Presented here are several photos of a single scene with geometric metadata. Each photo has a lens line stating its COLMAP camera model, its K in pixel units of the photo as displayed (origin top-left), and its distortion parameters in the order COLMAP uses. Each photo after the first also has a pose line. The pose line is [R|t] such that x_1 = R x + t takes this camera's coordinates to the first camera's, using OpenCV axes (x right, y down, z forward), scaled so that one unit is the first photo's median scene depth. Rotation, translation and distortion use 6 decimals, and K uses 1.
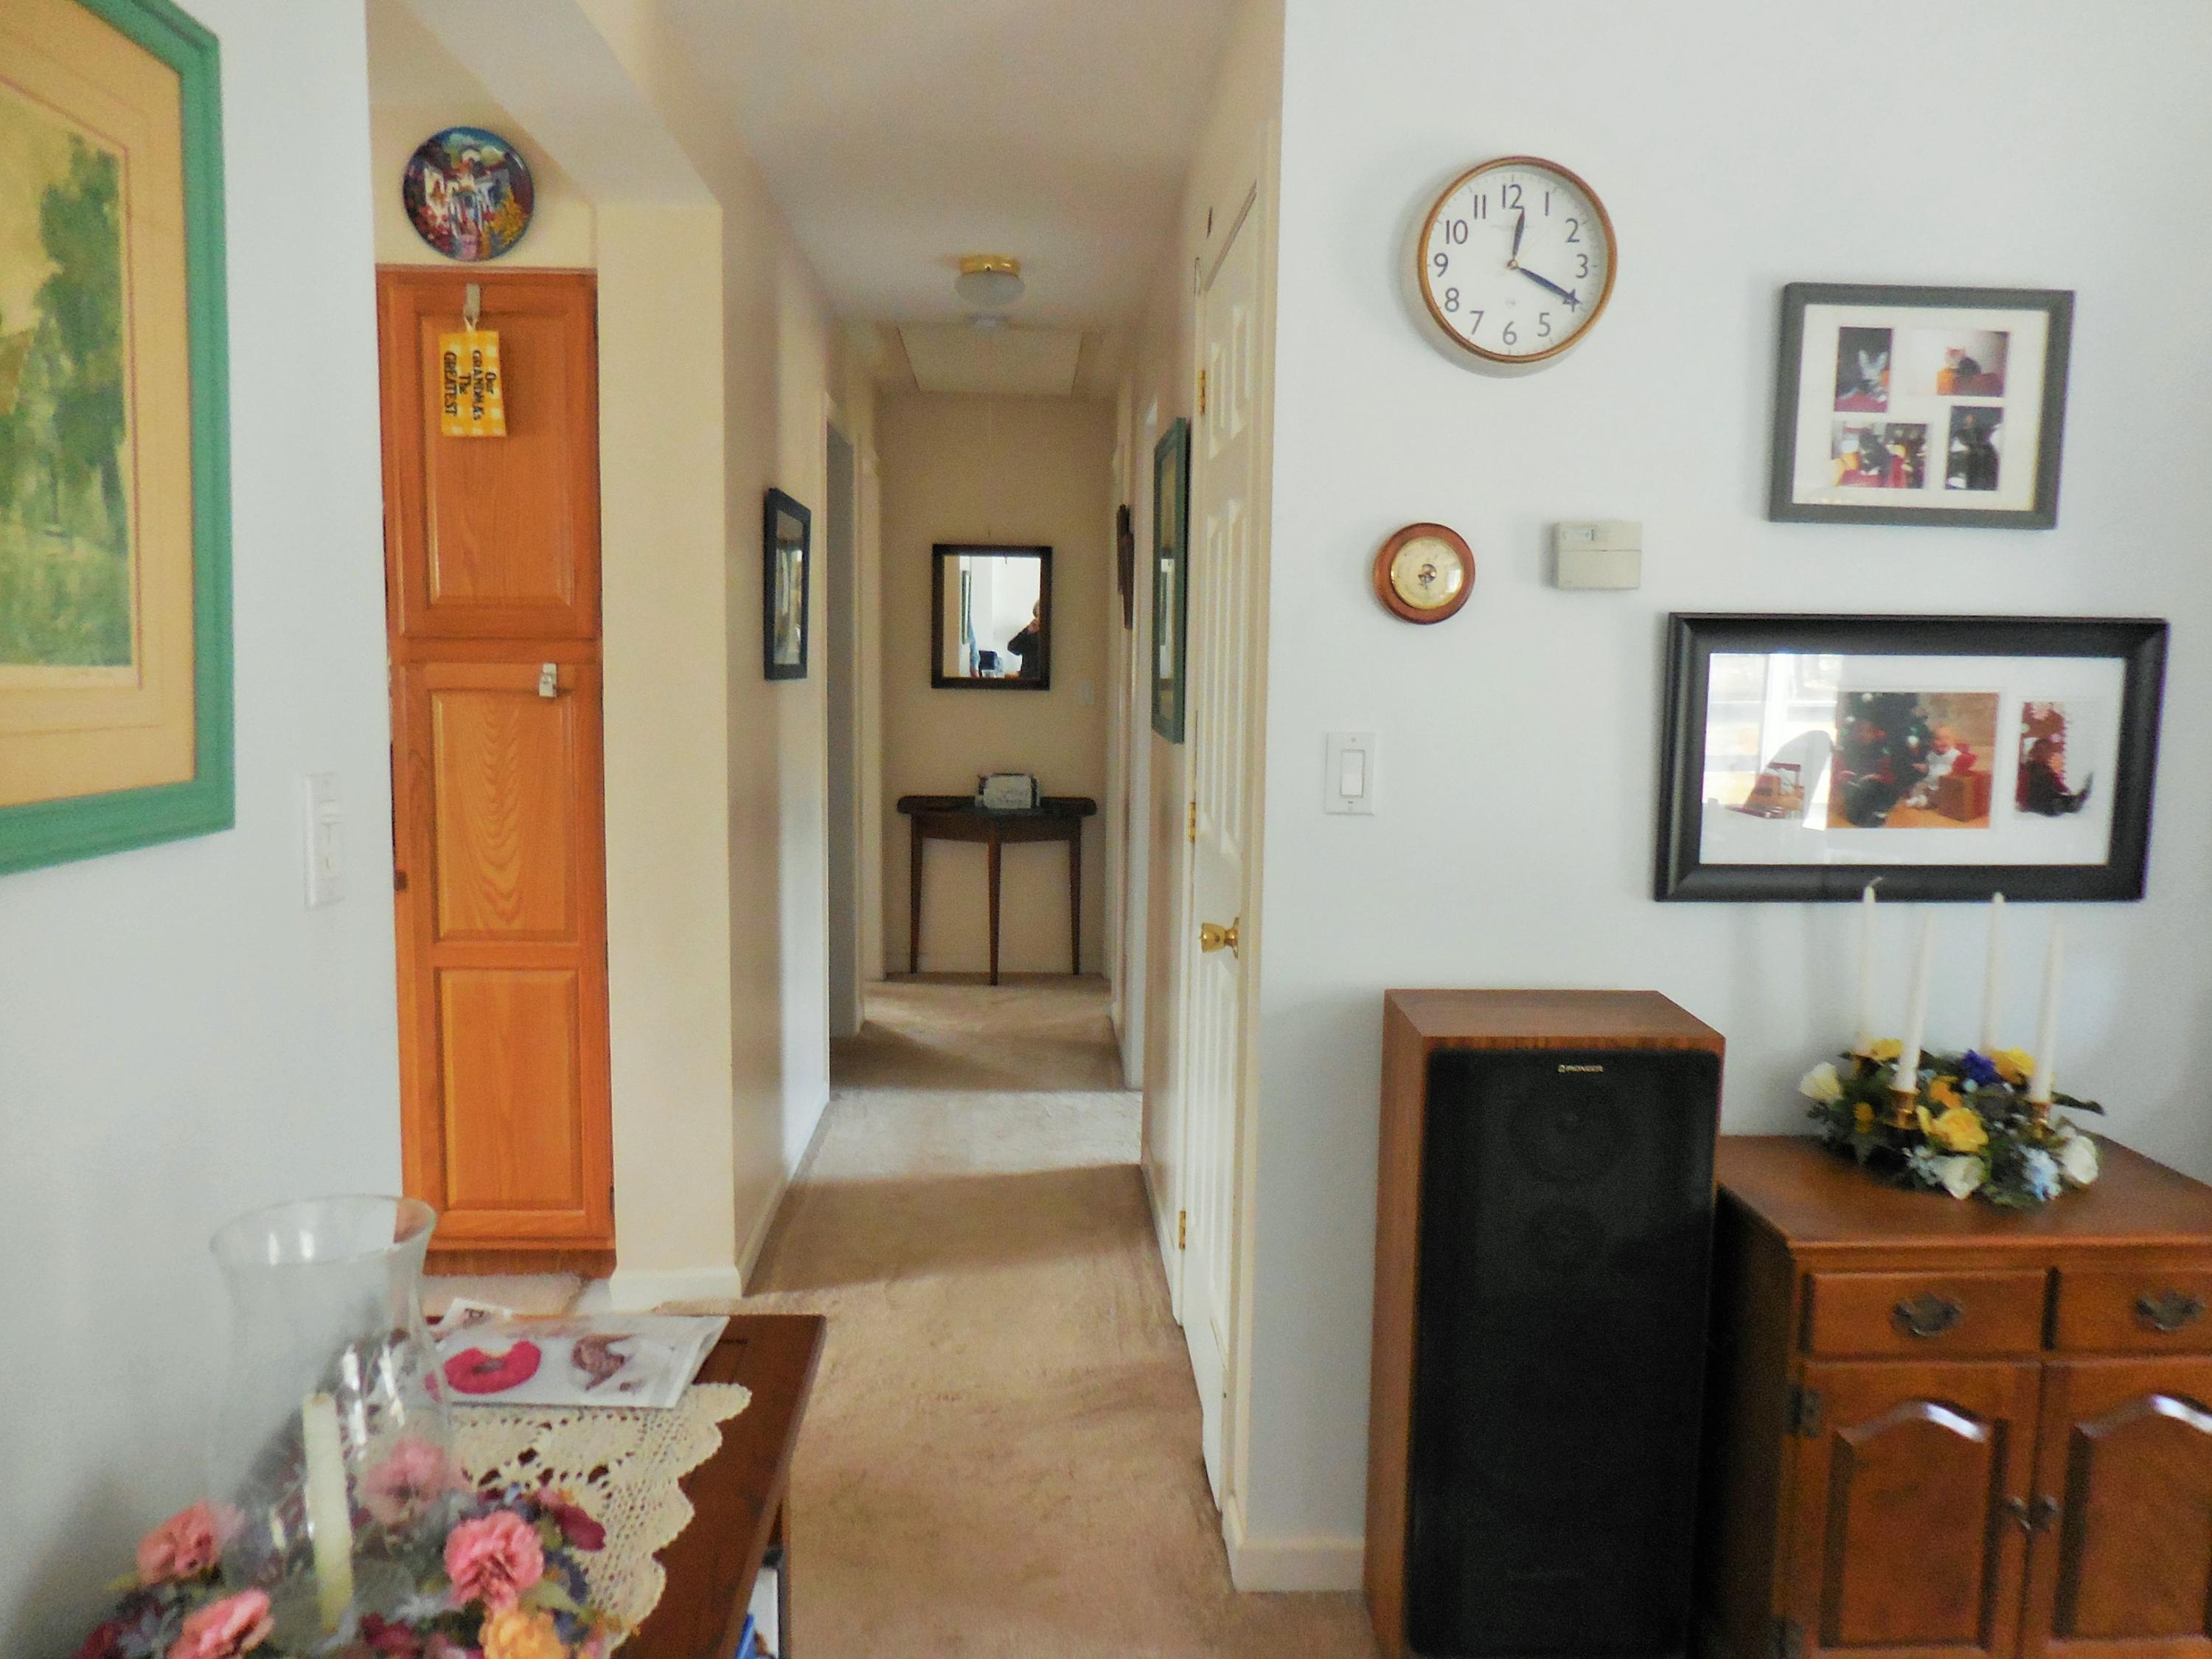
lens RADIAL K [[1648.0, 0, 1106.0], [0, 1648.0, 829.5], [0, 0, 1]] dist [0.000036, -0.003331]
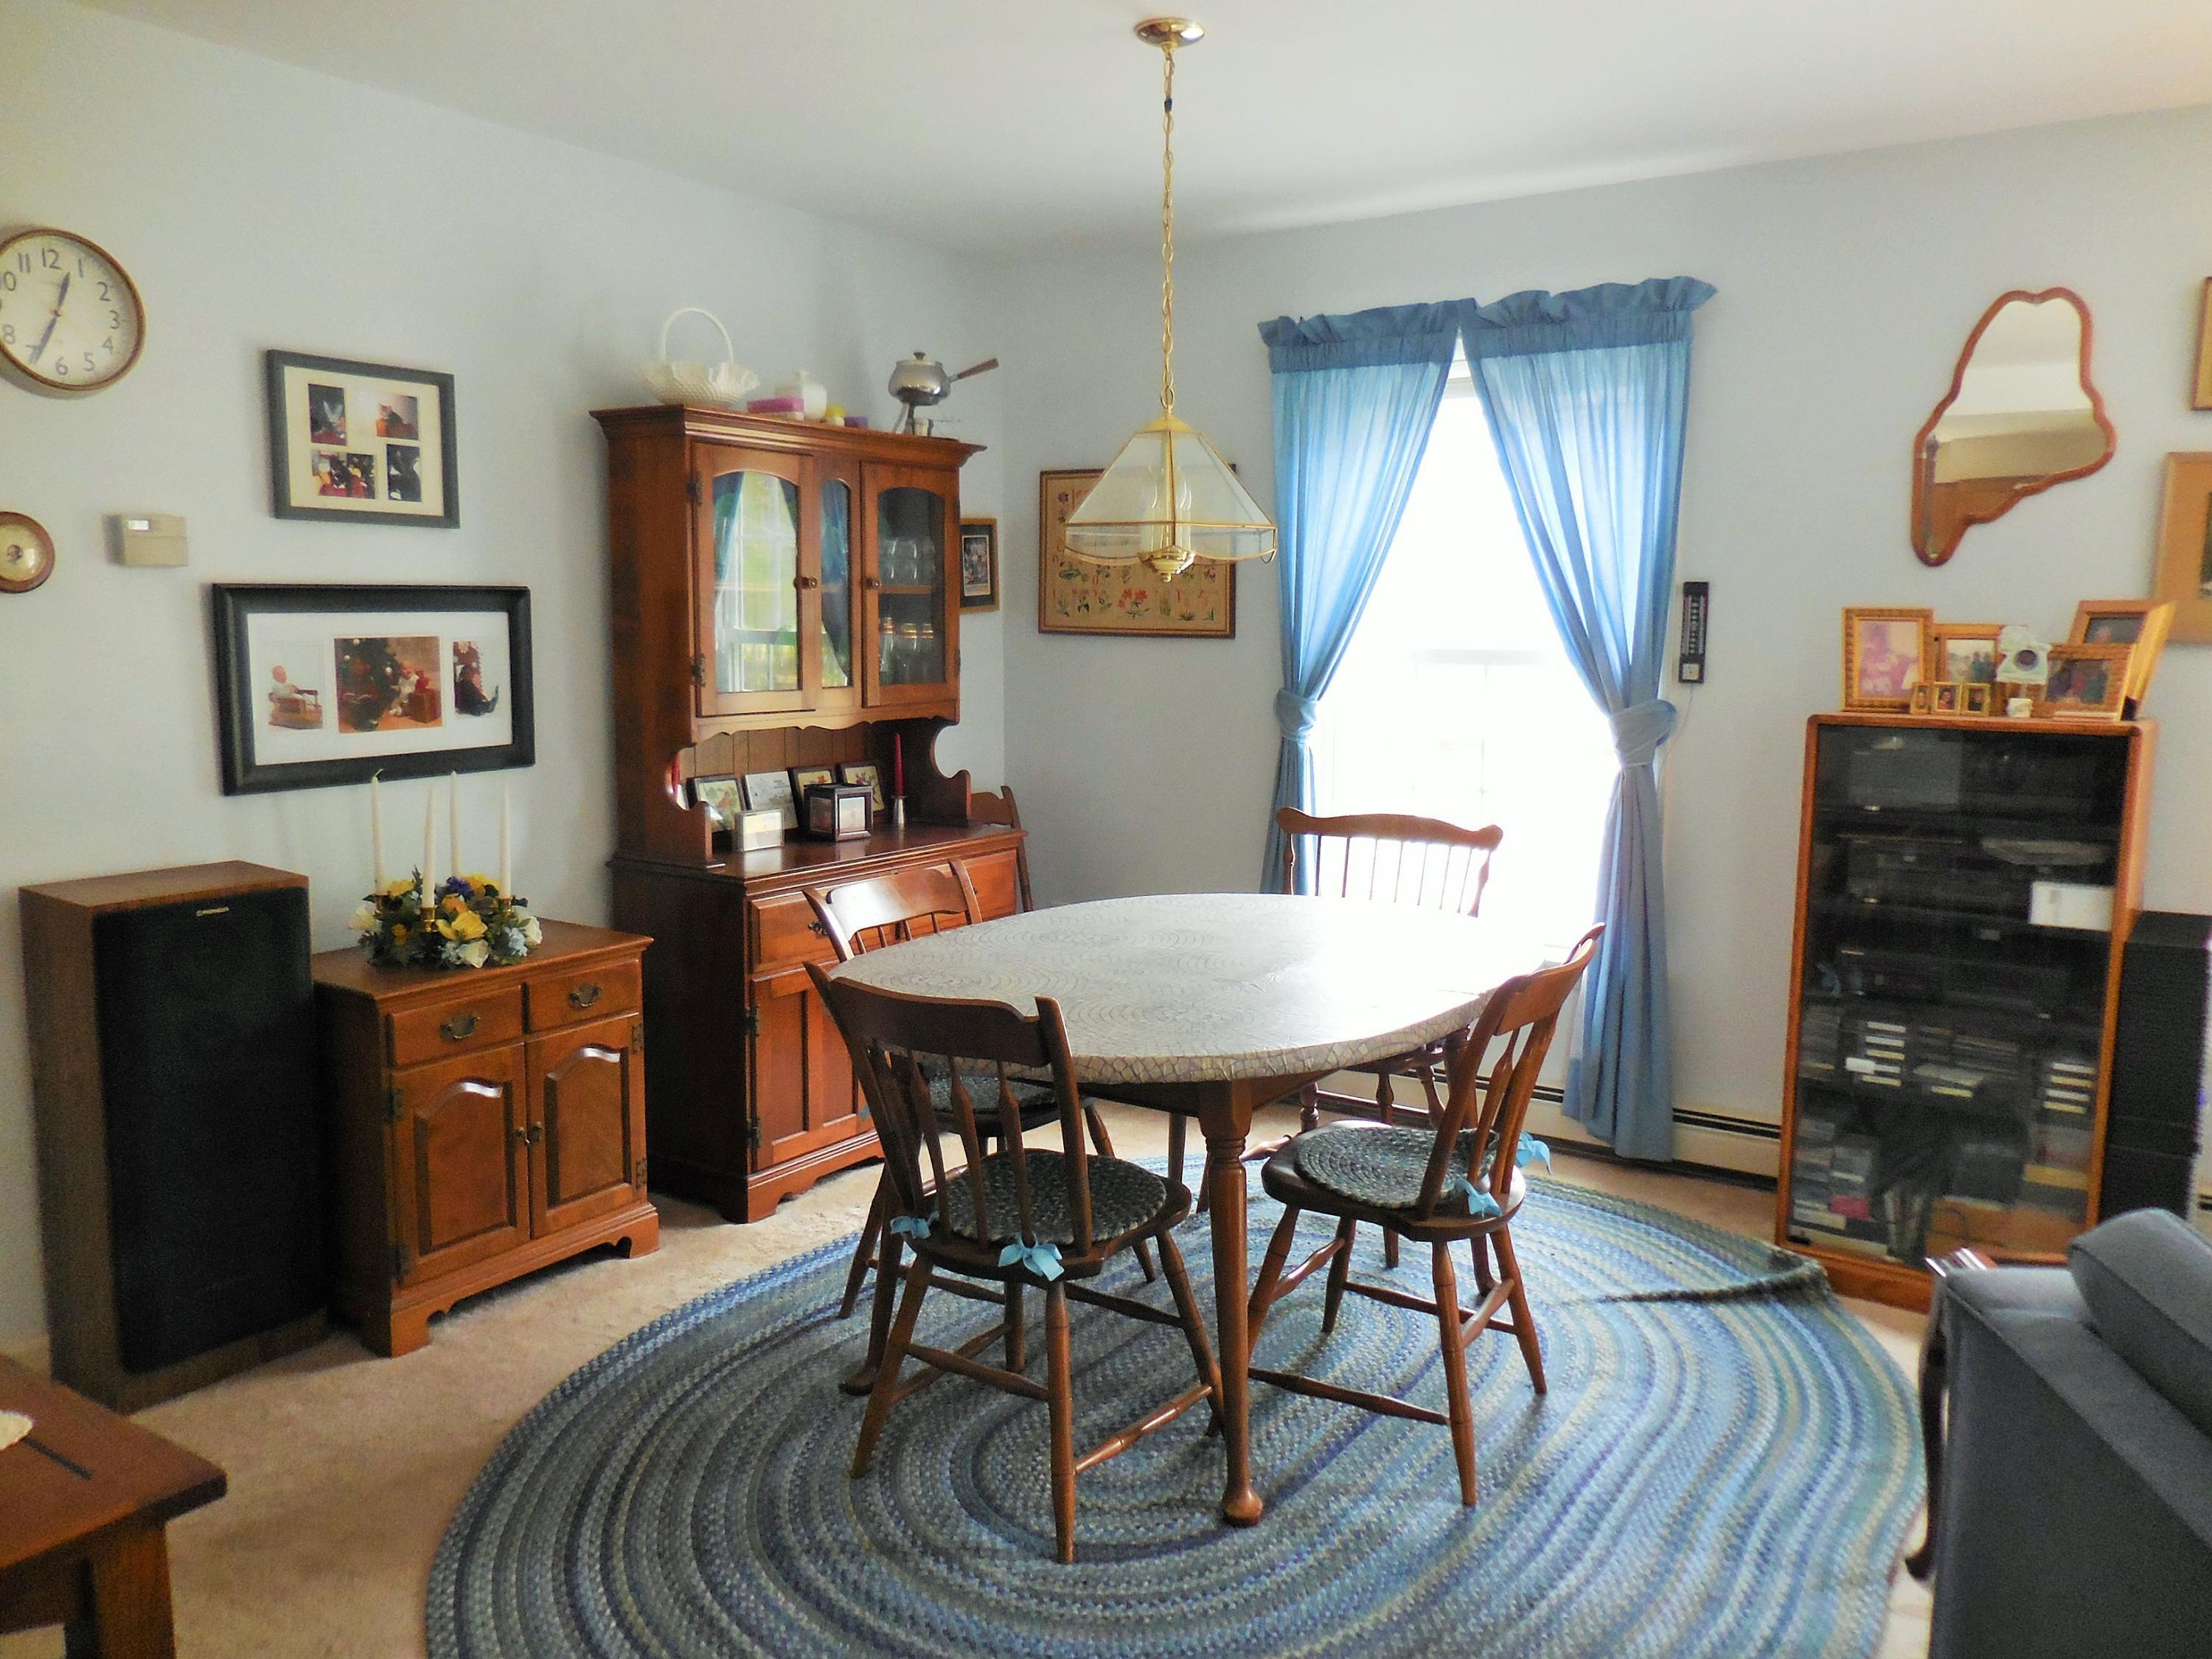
lens RADIAL K [[1648.0, 0, 1106.0], [0, 1648.0, 829.5], [0, 0, 1]] dist [0.000036, -0.003331]
pose [[0.588585, -0.118358, 0.799725, -0.369880], [0.090978, 0.992638, 0.079951, 0.031784], [-0.803300, 0.025699, 0.595020, -0.439328]]
